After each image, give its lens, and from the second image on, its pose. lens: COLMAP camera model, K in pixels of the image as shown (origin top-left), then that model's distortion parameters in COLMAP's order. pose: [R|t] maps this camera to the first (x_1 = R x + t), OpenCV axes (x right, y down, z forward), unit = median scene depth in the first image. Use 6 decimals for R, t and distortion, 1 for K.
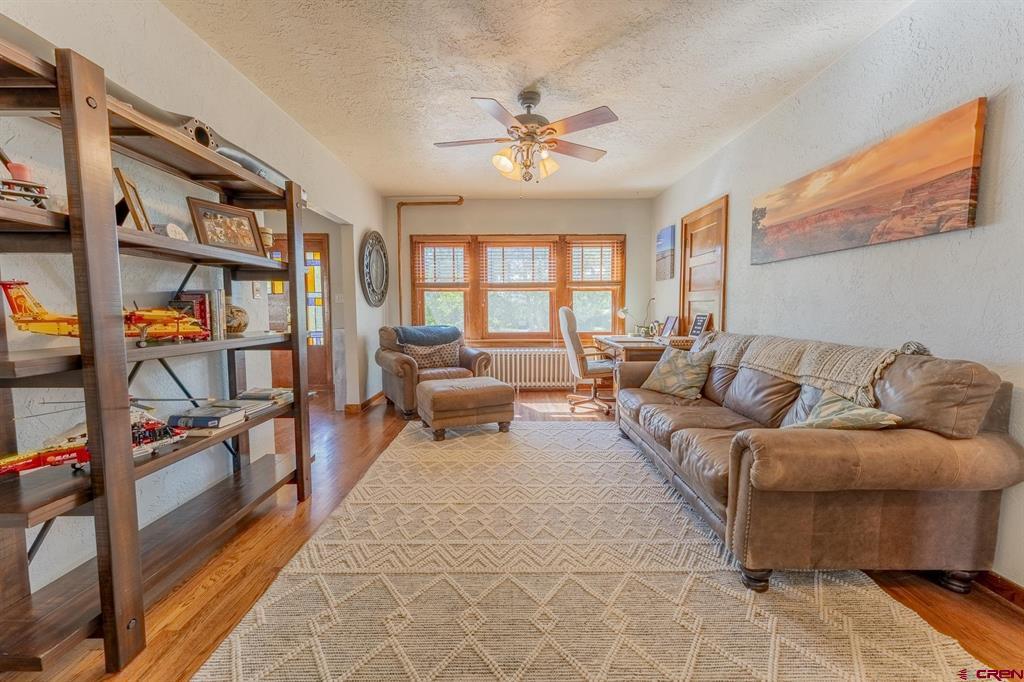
lens RADIAL K [[404.2, 0, 512.0], [0, 404.2, 341.0], [0, 0, 1]] dist [0.010478, -0.000126]
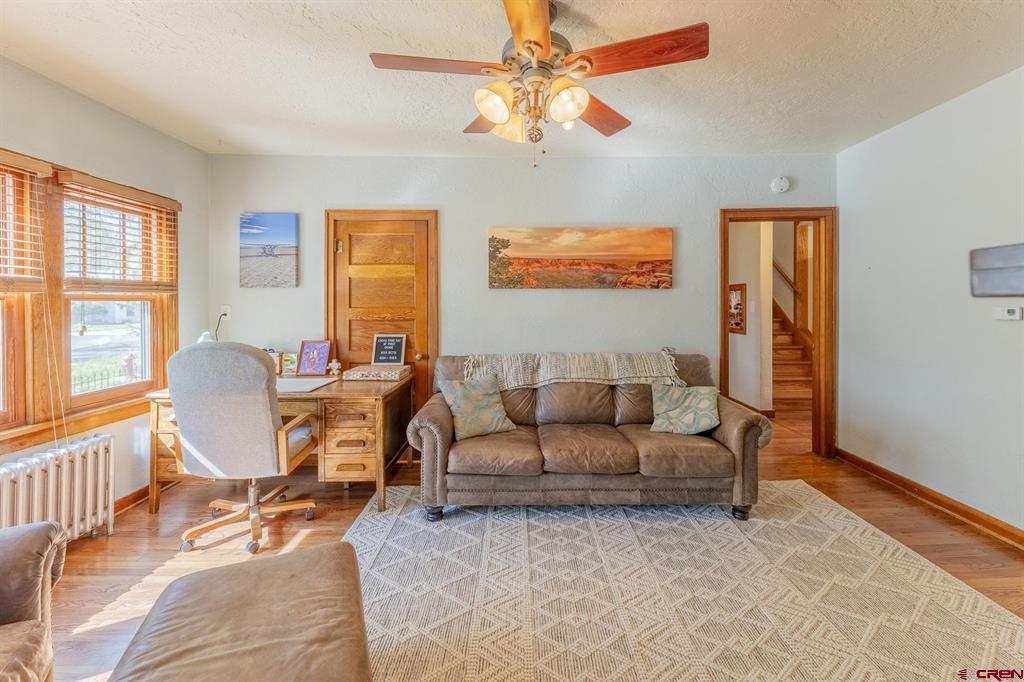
lens RADIAL K [[423.3, 0, 517.5], [0, 423.3, 311.0], [0, 0, 1]] dist [0.008616, -0.000027]
pose [[-0.009815, -0.017080, 0.999806, -0.536817], [0.085709, 0.996160, 0.017859, -0.147105], [-0.996272, 0.085868, -0.008313, 0.975625]]
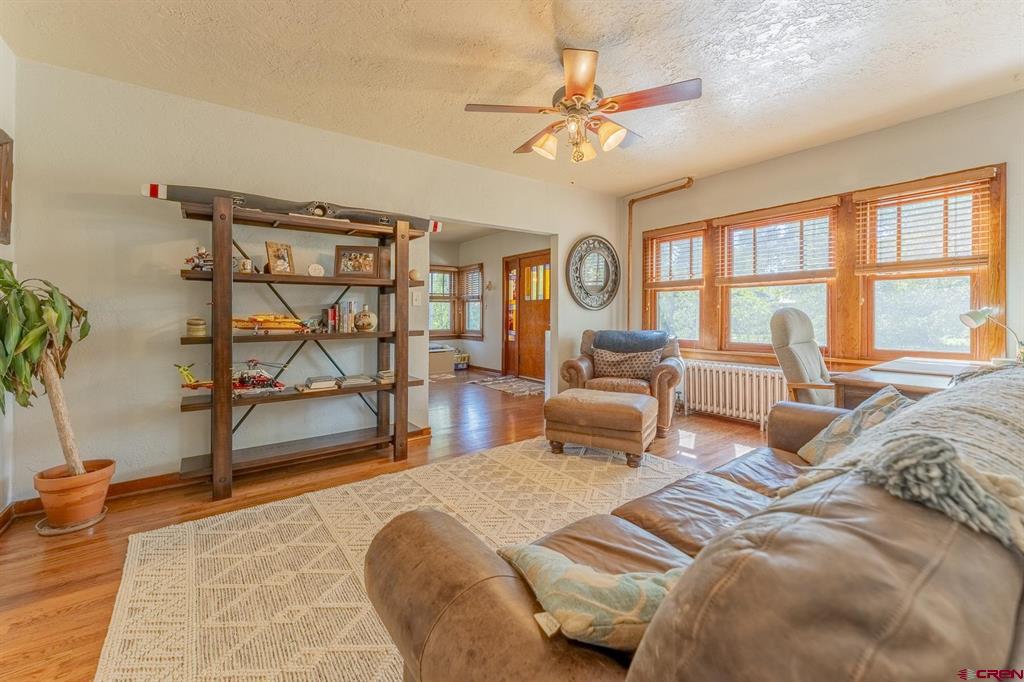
lens RADIAL K [[423.3, 0, 517.5], [0, 423.3, 311.0], [0, 0, 1]] dist [0.008616, -0.000027]
pose [[0.592587, -0.006297, -0.805482, 0.620276], [-0.057448, 0.997093, -0.050059, -0.029433], [0.803456, 0.075937, 0.590502, 0.366750]]
